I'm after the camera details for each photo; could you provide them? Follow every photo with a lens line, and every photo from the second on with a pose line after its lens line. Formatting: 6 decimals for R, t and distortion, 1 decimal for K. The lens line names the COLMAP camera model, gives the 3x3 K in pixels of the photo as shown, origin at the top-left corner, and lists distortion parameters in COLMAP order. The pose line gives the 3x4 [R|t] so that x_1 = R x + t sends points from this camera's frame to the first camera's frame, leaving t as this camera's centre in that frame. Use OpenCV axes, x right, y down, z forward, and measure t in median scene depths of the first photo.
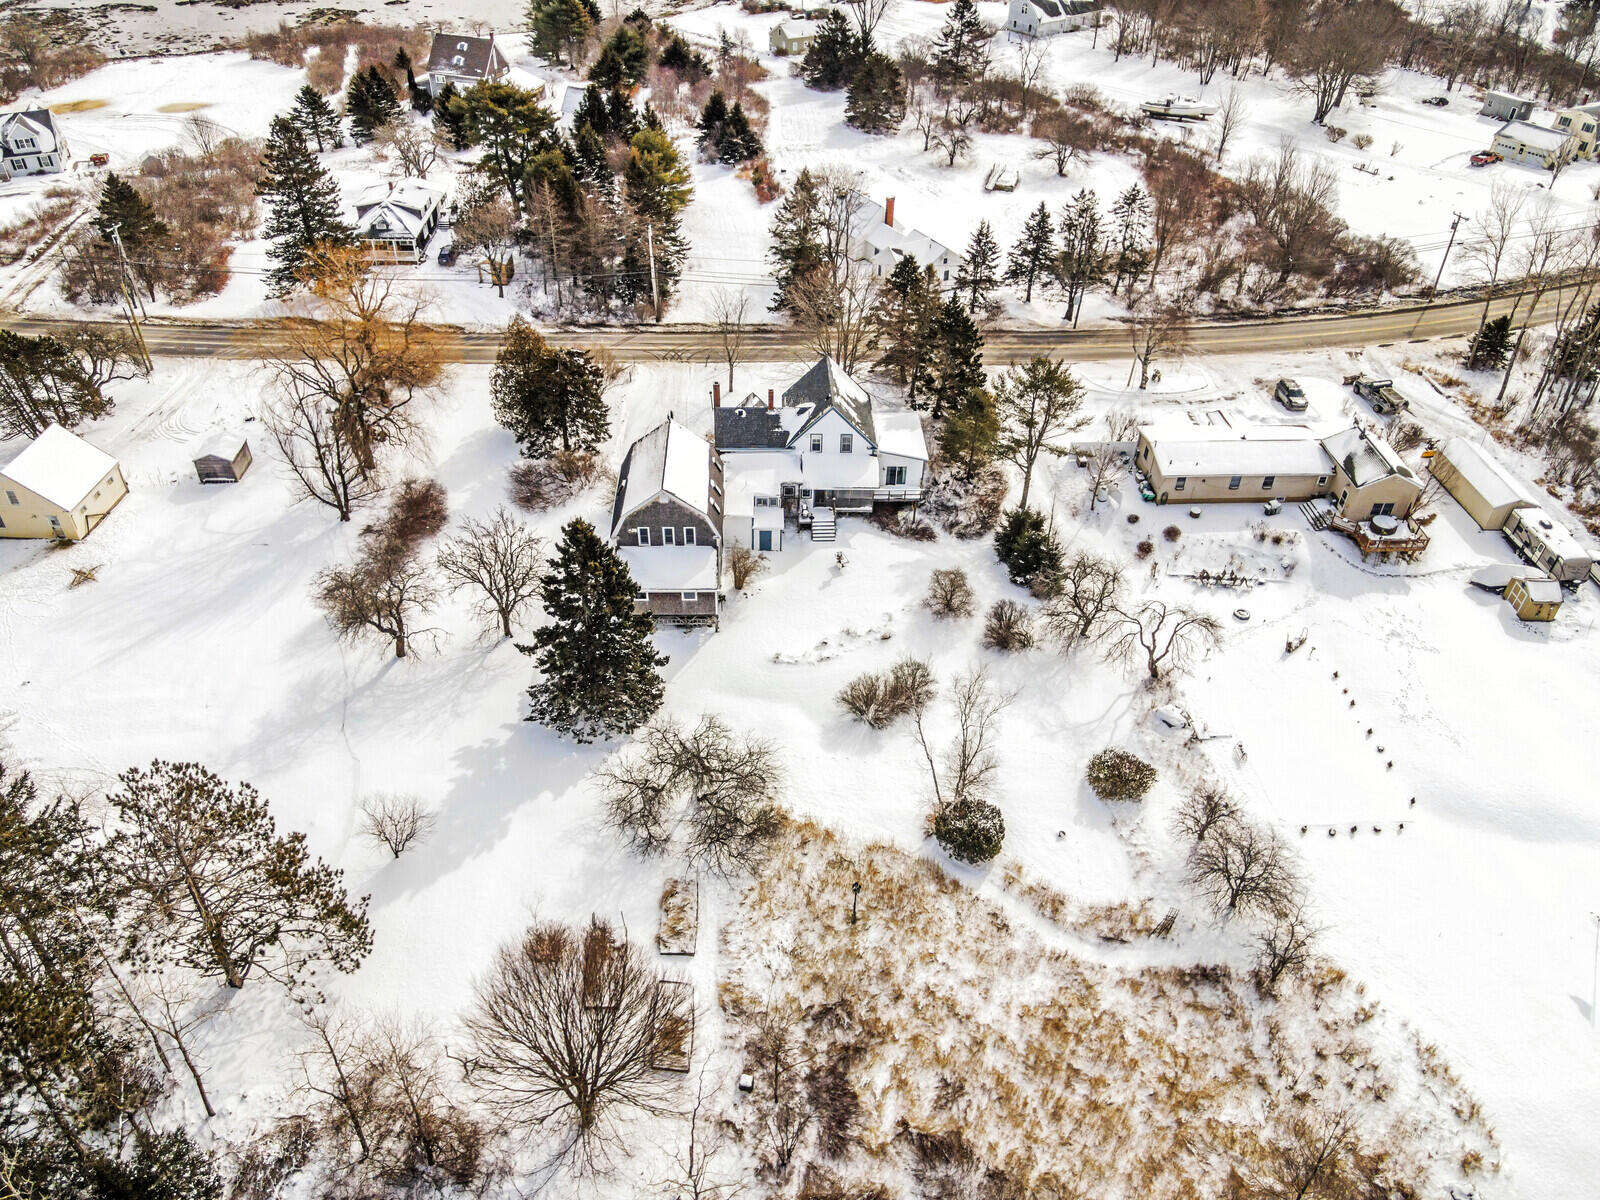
lens RADIAL K [[1152.4, 0, 809.3], [0, 1152.4, 602.6], [0, 0, 1]] dist [0.008873, -0.001163]
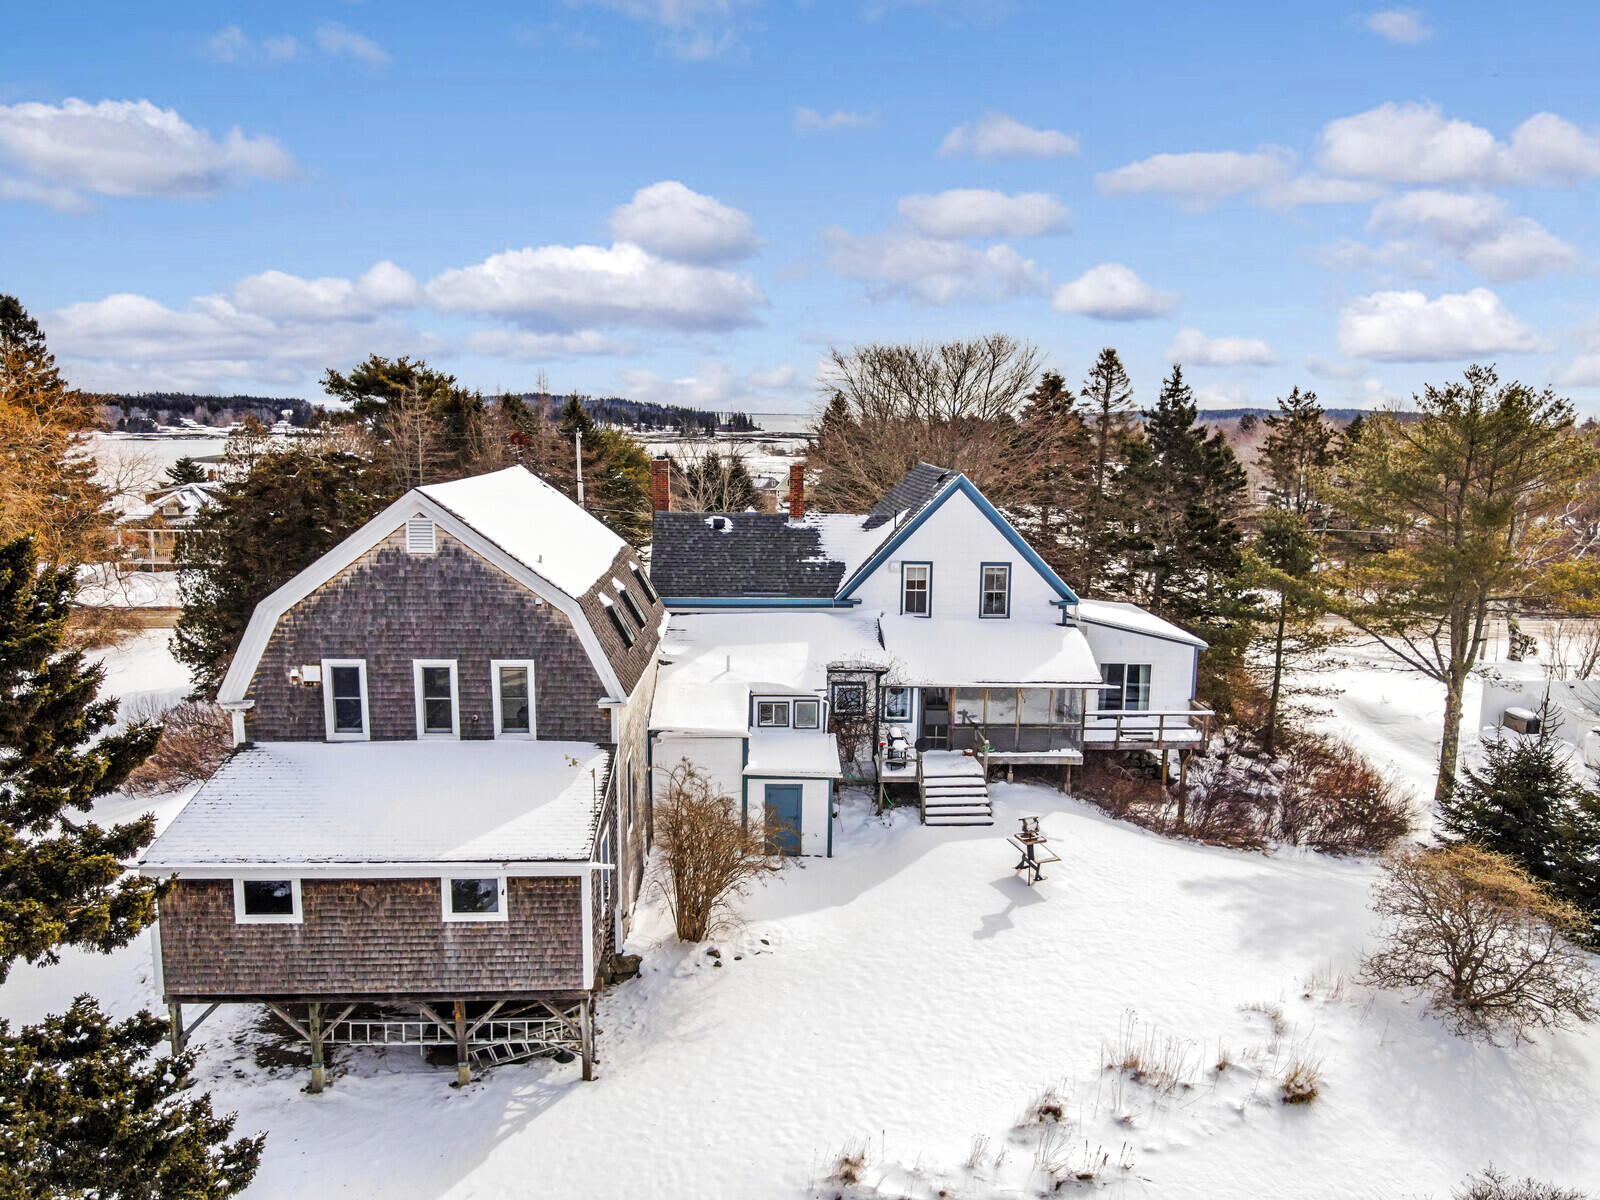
lens RADIAL K [[1159.2, 0, 804.1], [0, 1159.2, 602.6], [0, 0, 1]] dist [0.001315, 0.026983]
pose [[0.999862, -0.015964, -0.004594, -0.028240], [0.011624, 0.869900, -0.493091, 0.051687], [0.011868, 0.492969, 0.869966, 0.647327]]
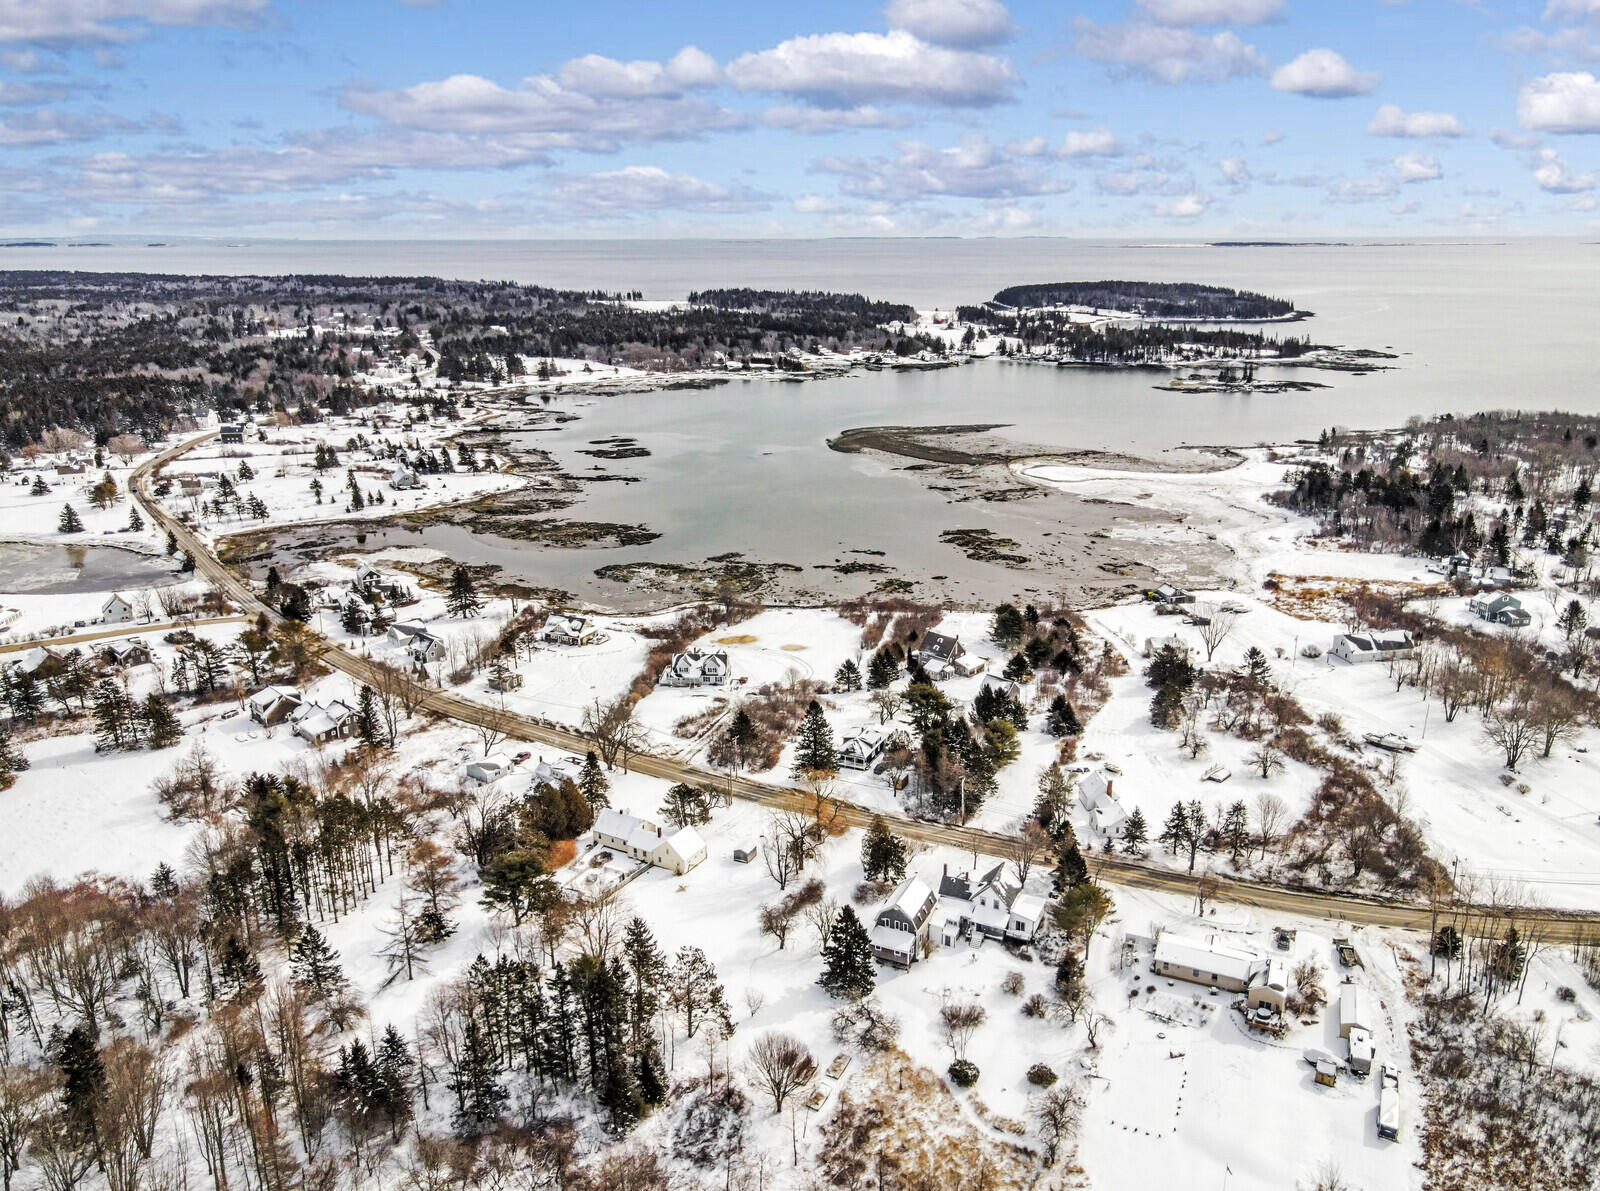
lens RADIAL K [[1177.5, 0, 800.0], [0, 1177.5, 595.5], [0, 0, 1]] dist [0.029726, 0.003571]
pose [[0.879156, 0.100193, -0.465882, 0.647729], [-0.262809, 0.917470, -0.298629, 0.081410], [0.397512, 0.384980, 0.832931, -1.138660]]
